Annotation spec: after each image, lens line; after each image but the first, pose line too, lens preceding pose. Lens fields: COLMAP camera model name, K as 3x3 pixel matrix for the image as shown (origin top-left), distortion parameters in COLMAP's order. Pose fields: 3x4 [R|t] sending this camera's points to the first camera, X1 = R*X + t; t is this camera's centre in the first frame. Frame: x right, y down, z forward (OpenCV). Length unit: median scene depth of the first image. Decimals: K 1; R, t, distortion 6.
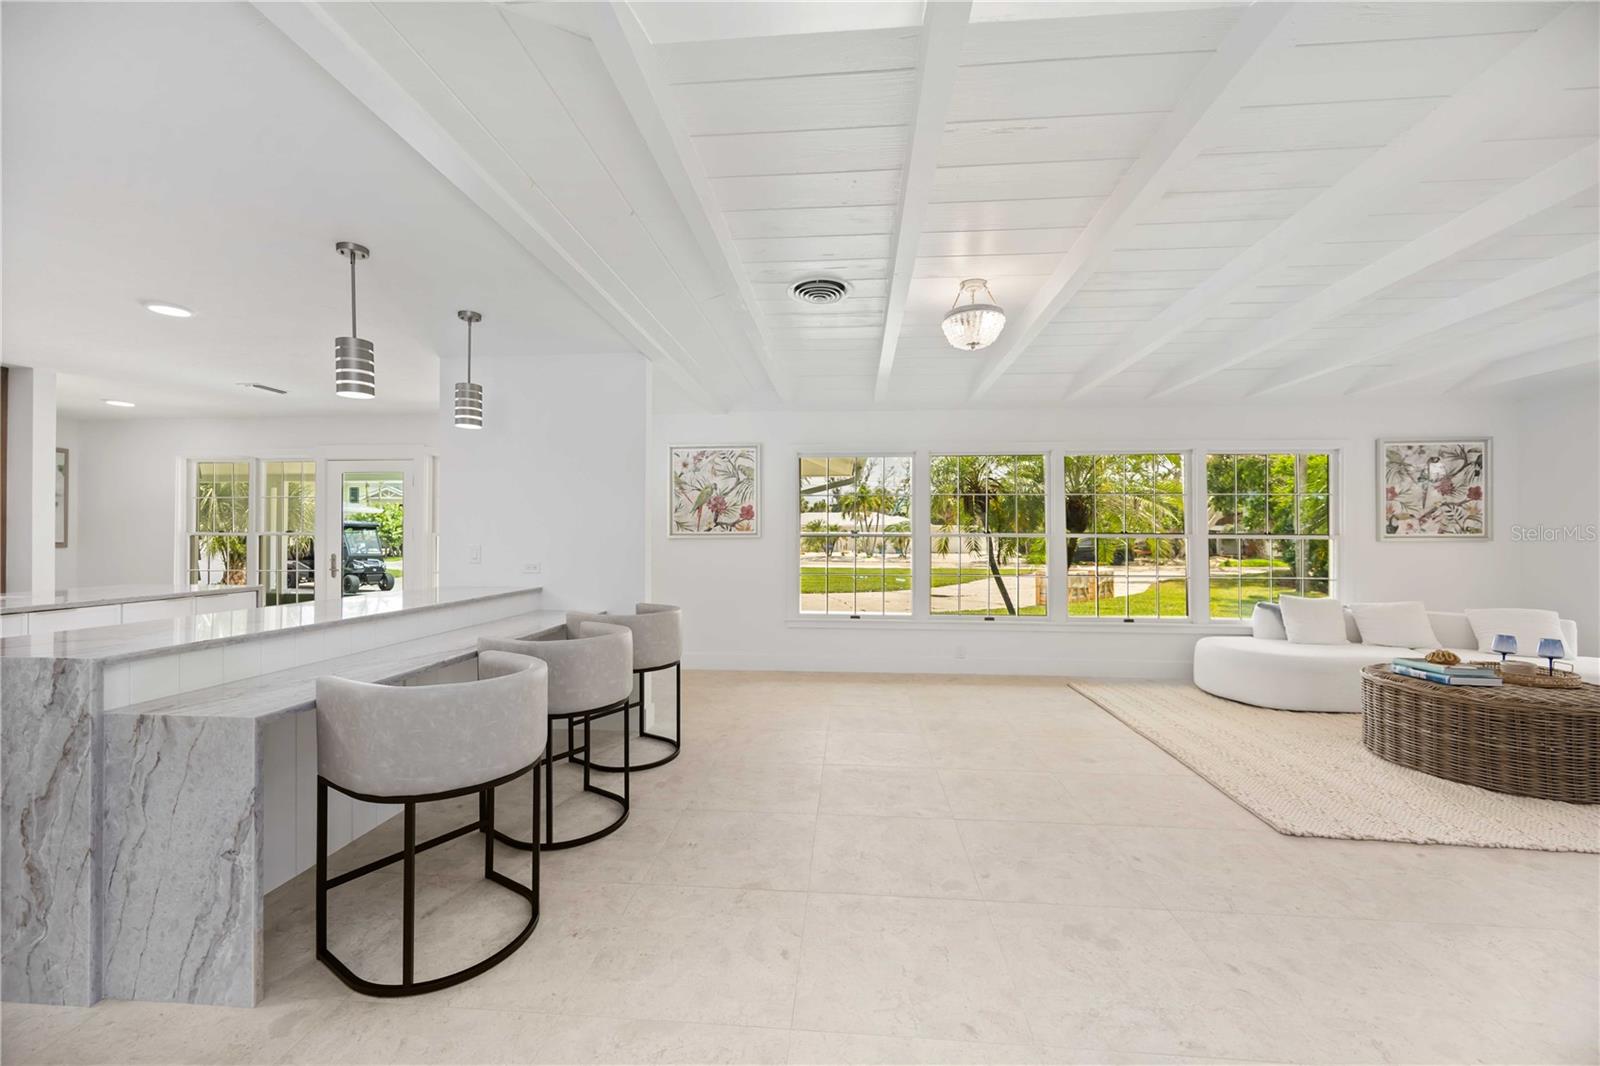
lens RADIAL K [[613.6, 0, 793.0], [0, 613.6, 533.7], [0, 0, 1]] dist [-0.001246, 0.000236]
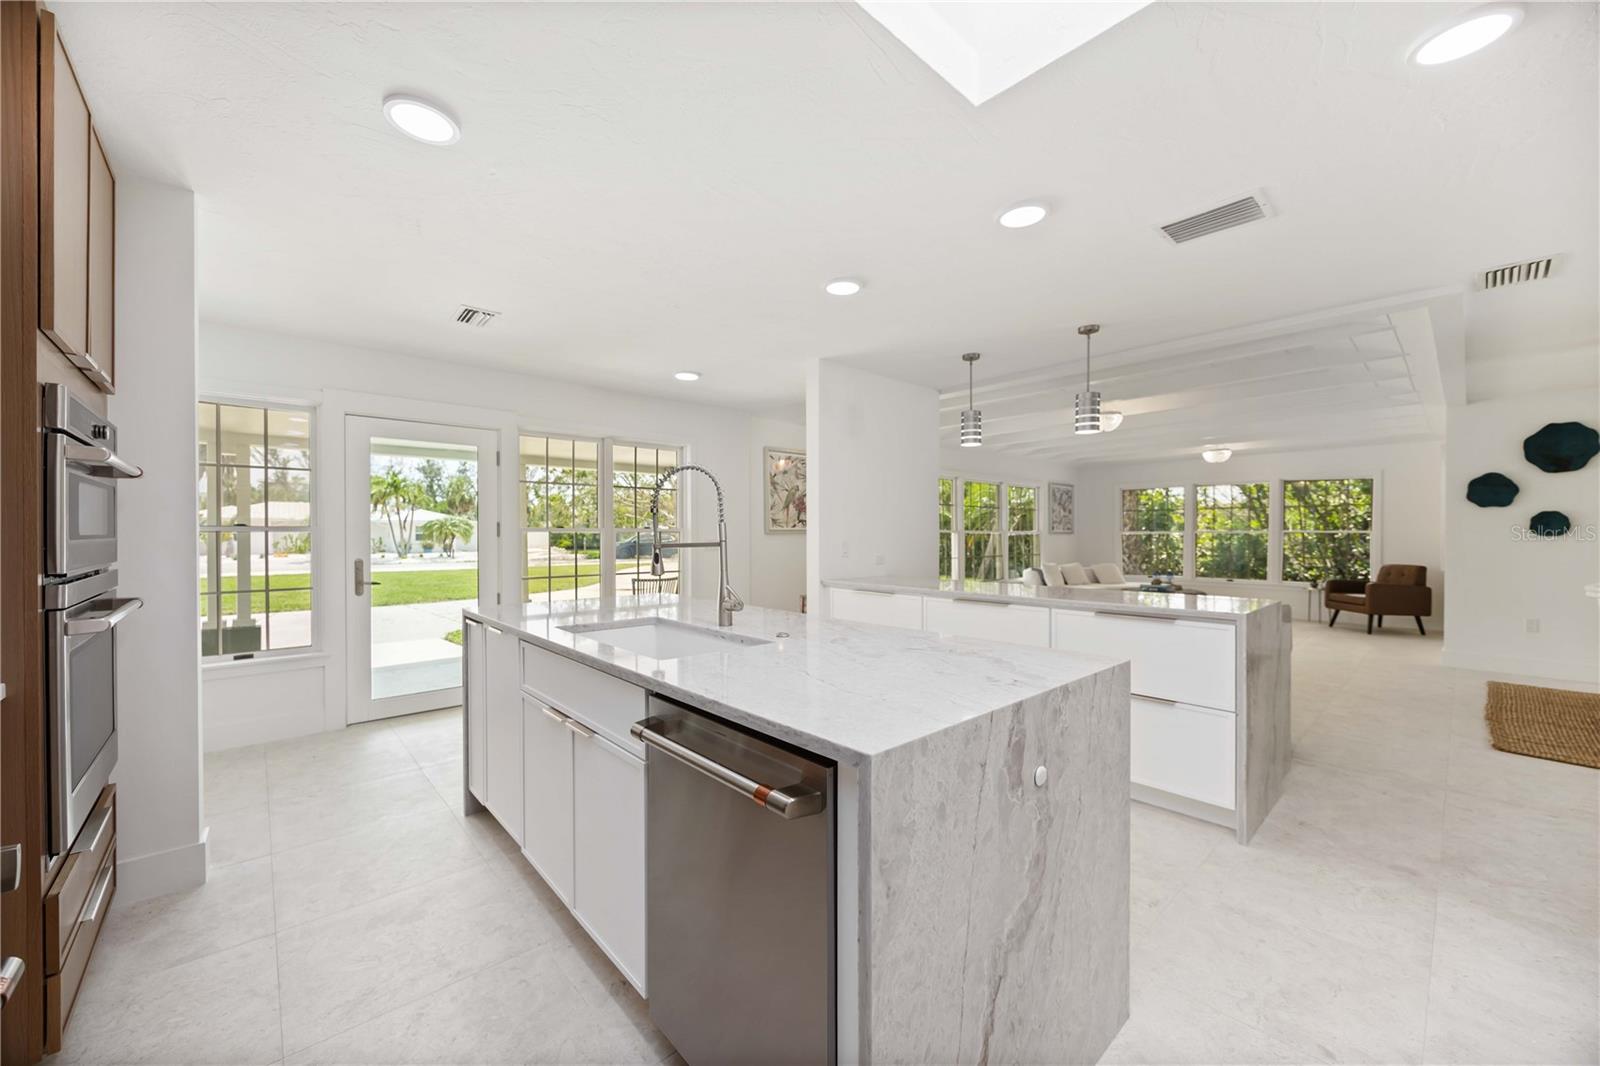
lens RADIAL K [[613.6, 0, 796.1], [0, 613.6, 538.7], [0, 0, 1]] dist [-0.001246, 0.000236]
pose [[0.680527, -0.008084, 0.732678, -1.074114], [-0.001864, 0.999917, 0.012764, 0.002405], [-0.732720, -0.010052, 0.680456, 0.253890]]
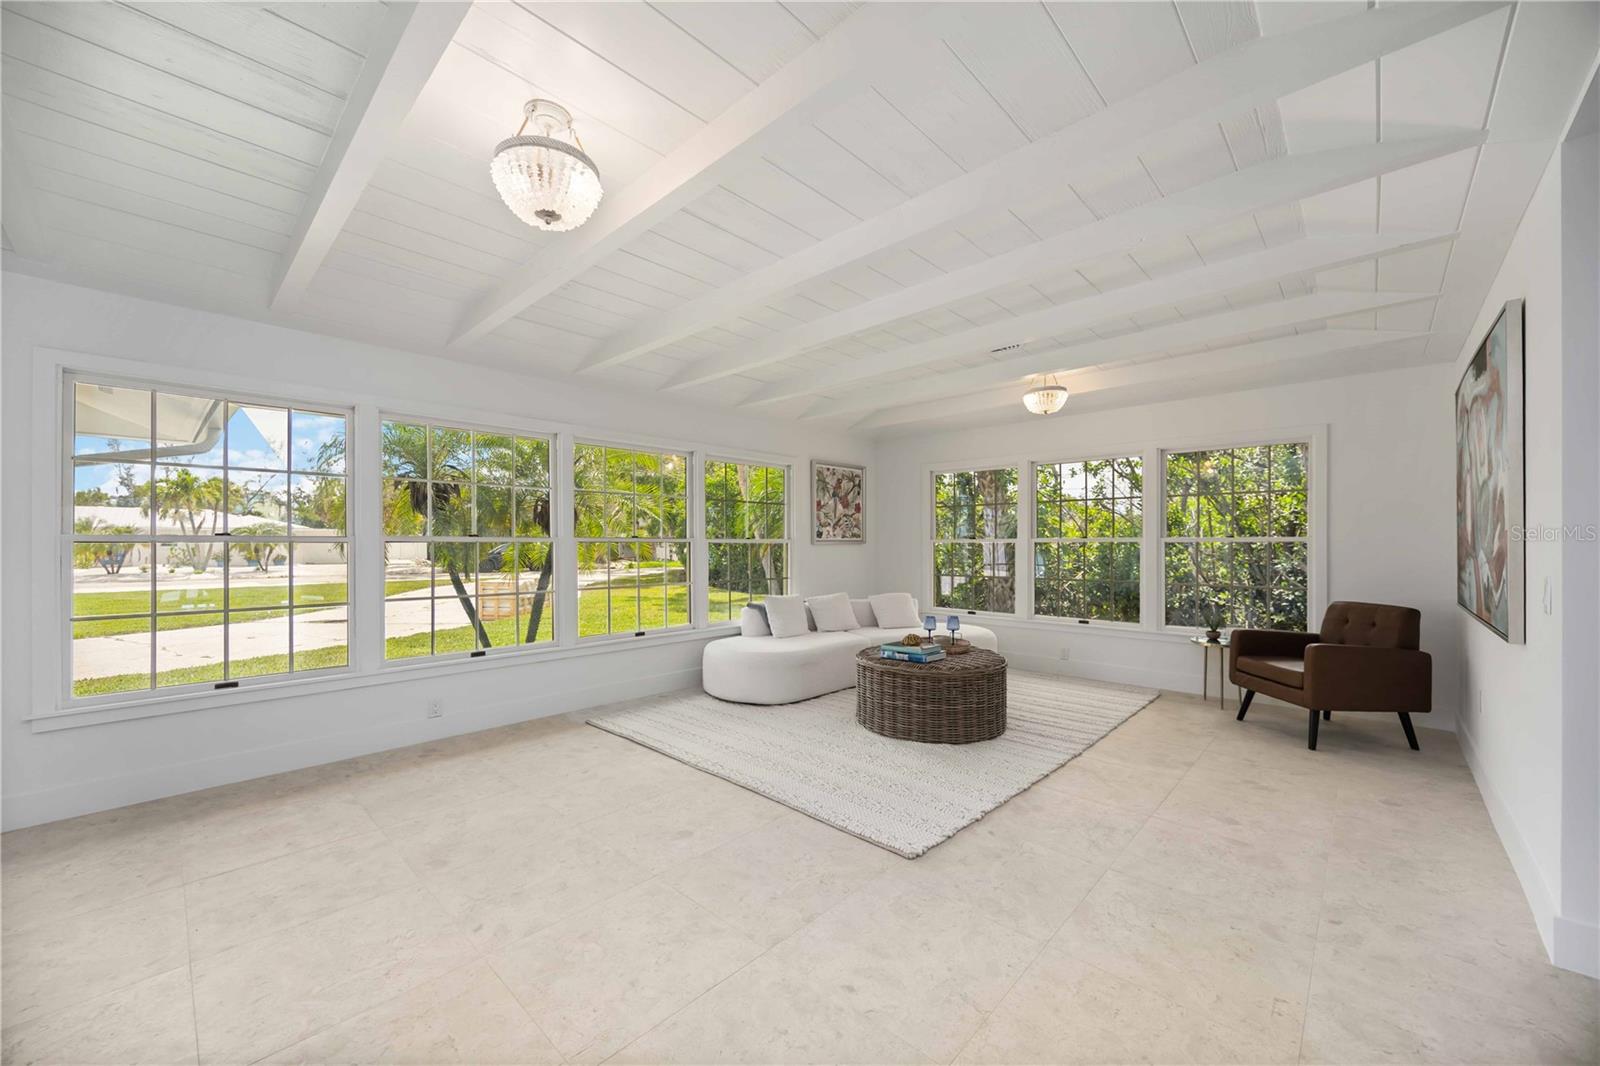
lens RADIAL K [[613.6, 0, 798.9], [0, 613.6, 543.2], [0, 0, 1]] dist [-0.001246, 0.000236]
pose [[0.620143, -0.003479, 0.784481, -0.015146], [-0.000780, 0.999987, 0.005052, 0.003810], [-0.784488, -0.003745, 0.620132, 0.271802]]
